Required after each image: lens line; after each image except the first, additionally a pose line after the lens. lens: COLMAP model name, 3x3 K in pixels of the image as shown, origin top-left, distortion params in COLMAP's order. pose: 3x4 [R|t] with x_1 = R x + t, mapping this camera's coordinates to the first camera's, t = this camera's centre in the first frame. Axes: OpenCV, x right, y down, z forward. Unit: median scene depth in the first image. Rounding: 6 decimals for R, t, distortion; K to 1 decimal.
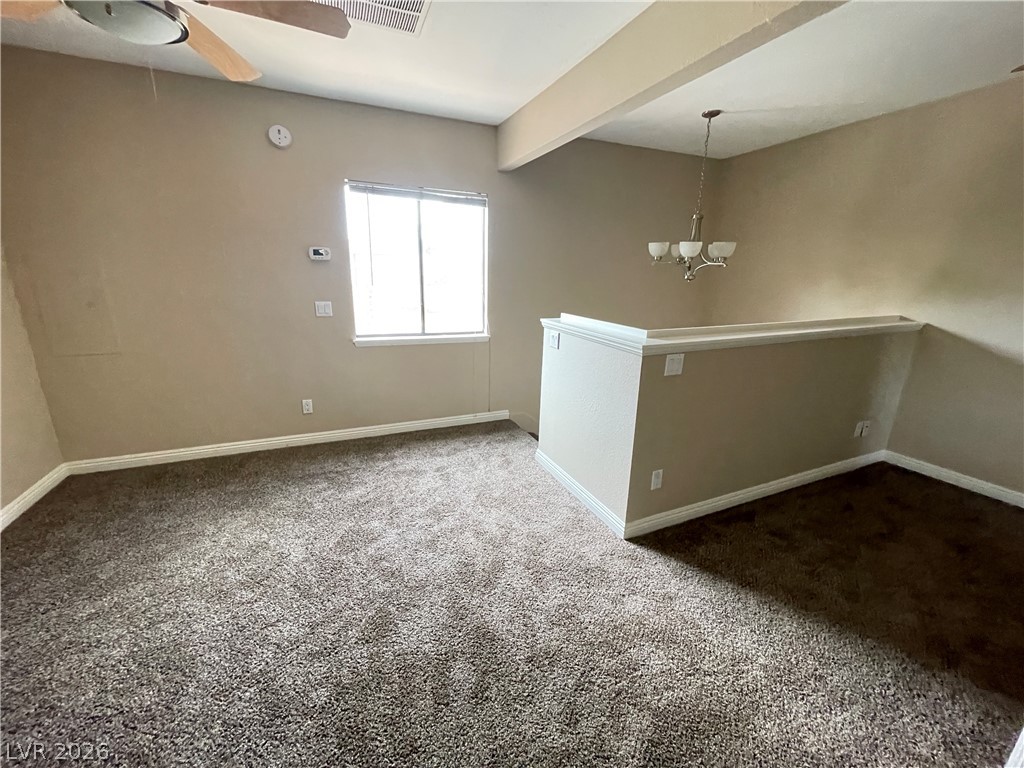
lens RADIAL K [[414.9, 0, 514.9], [0, 414.9, 383.4], [0, 0, 1]] dist [-0.000877, -0.000490]
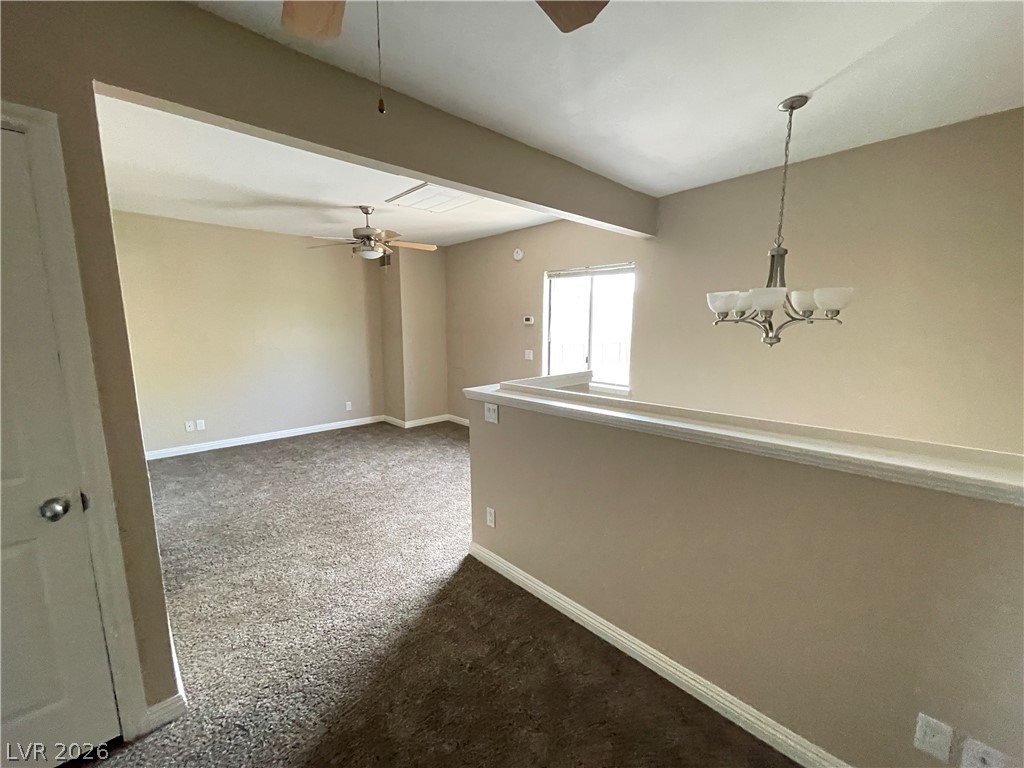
lens RADIAL K [[414.9, 0, 514.9], [0, 414.9, 383.4], [0, 0, 1]] dist [-0.000877, -0.000490]
pose [[0.338659, 0.115523, -0.933791, 1.009136], [-0.235840, 0.971175, 0.034616, -0.123627], [0.910873, 0.208502, 0.356142, 0.444379]]
